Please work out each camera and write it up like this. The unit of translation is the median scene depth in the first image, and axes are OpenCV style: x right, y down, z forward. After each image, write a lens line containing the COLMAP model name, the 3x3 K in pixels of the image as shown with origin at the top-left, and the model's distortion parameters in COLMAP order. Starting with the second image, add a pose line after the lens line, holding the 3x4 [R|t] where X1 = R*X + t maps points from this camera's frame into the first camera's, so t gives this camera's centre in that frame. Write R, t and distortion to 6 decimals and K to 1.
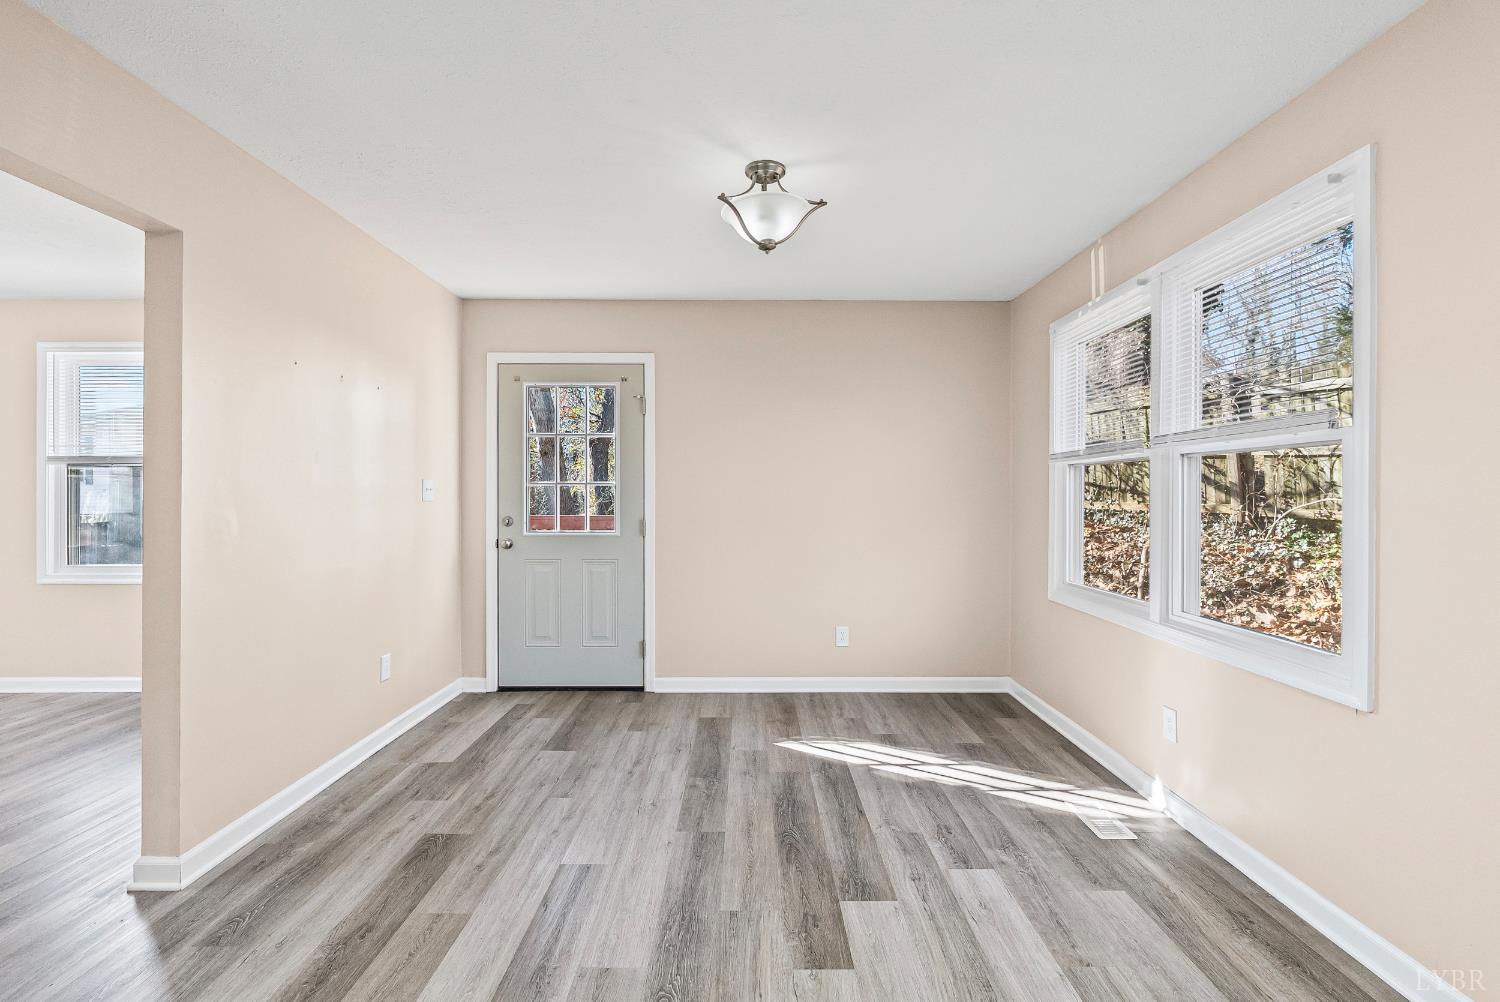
lens RADIAL K [[670.6, 0, 747.3], [0, 670.6, 493.4], [0, 0, 1]] dist [-0.001982, -0.000026]
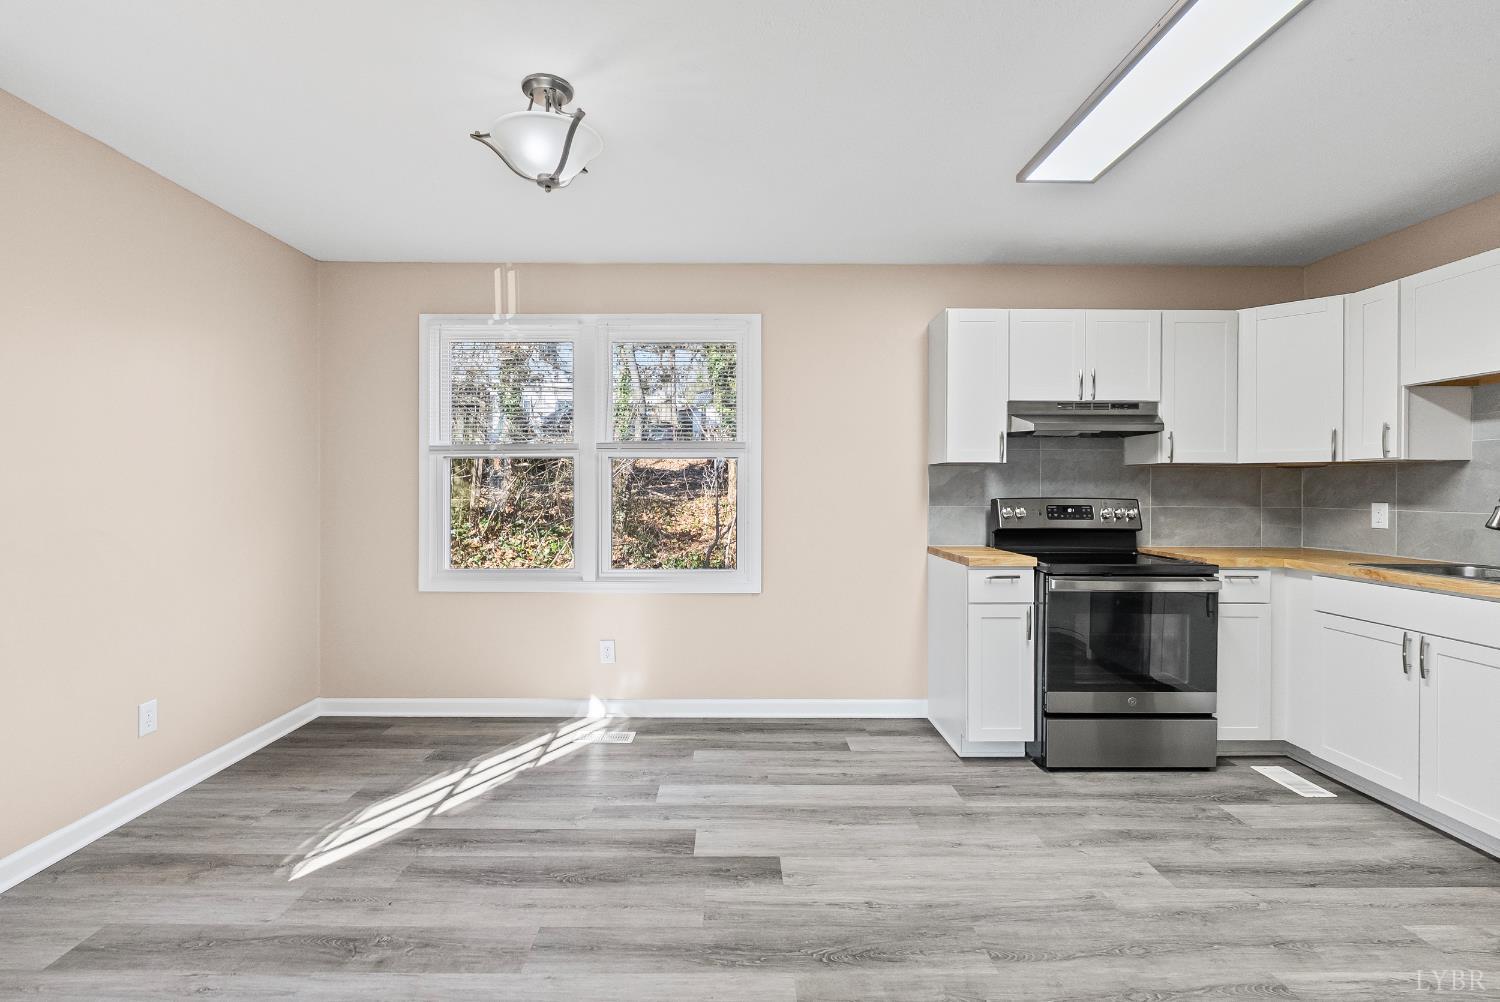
lens RADIAL K [[670.6, 0, 747.1], [0, 670.6, 484.7], [0, 0, 1]] dist [-0.001982, -0.000026]
pose [[-0.023969, 0.003943, 0.999705, -0.655839], [-0.001722, 0.999991, -0.003985, 0.003744], [-0.999711, -0.001817, -0.023962, 0.640159]]
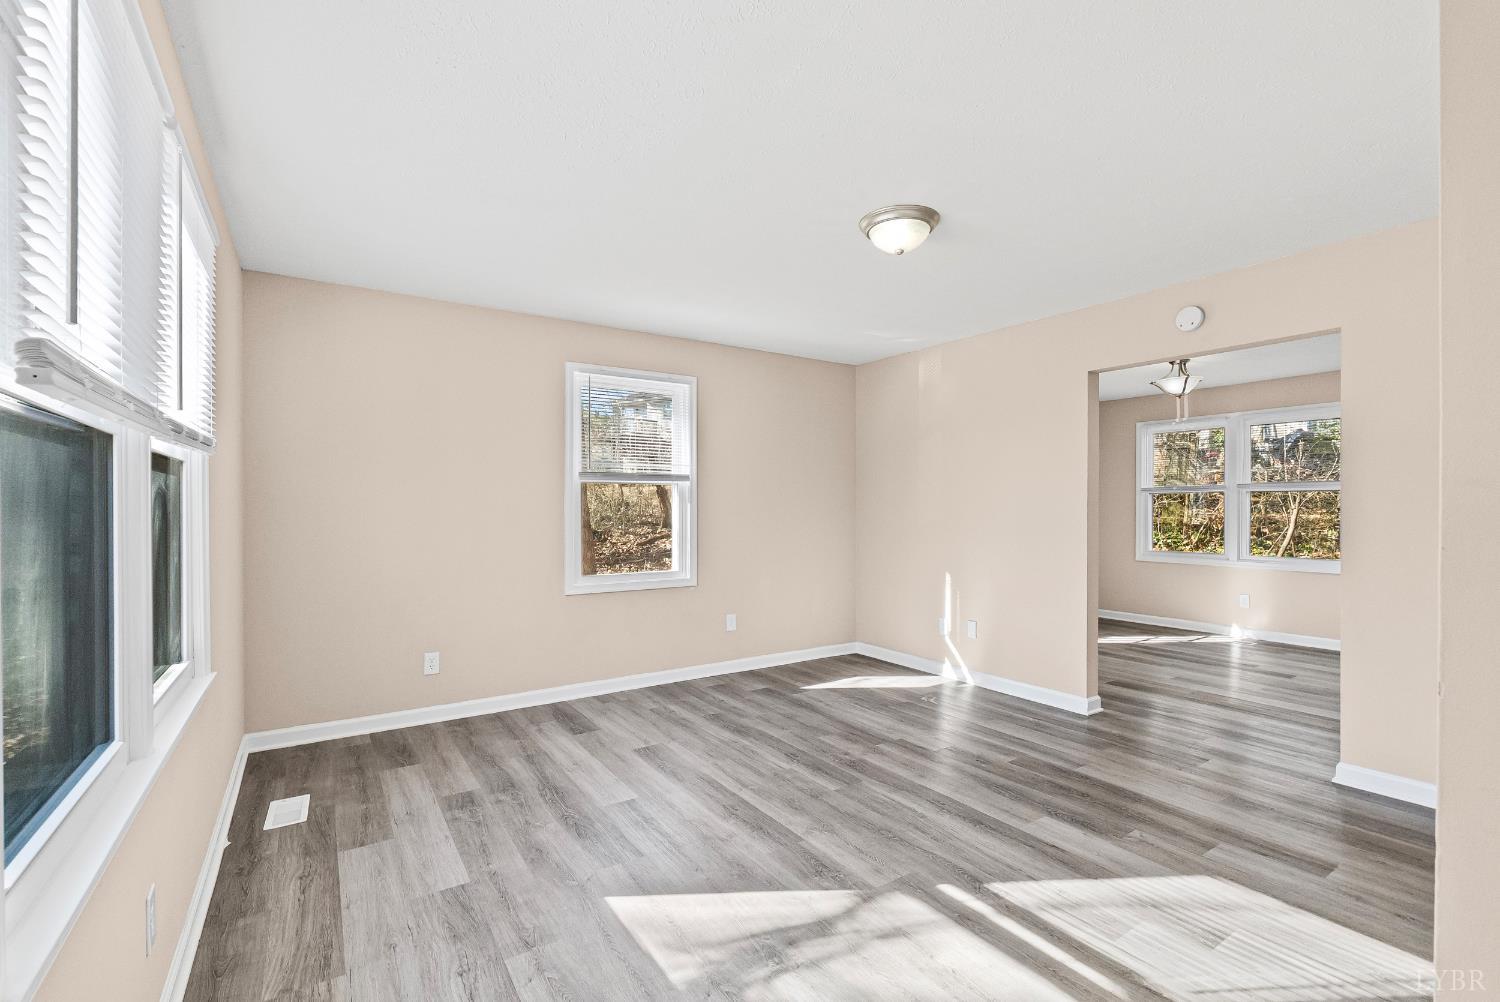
lens RADIAL K [[670.6, 0, 743.0], [0, 670.6, 512.5], [0, 0, 1]] dist [-0.001982, -0.000026]
pose [[0.832881, -0.004077, 0.553437, -1.957848], [0.000262, 0.999976, 0.006973, 0.000745], [-0.553452, -0.005662, 0.832862, -0.028063]]
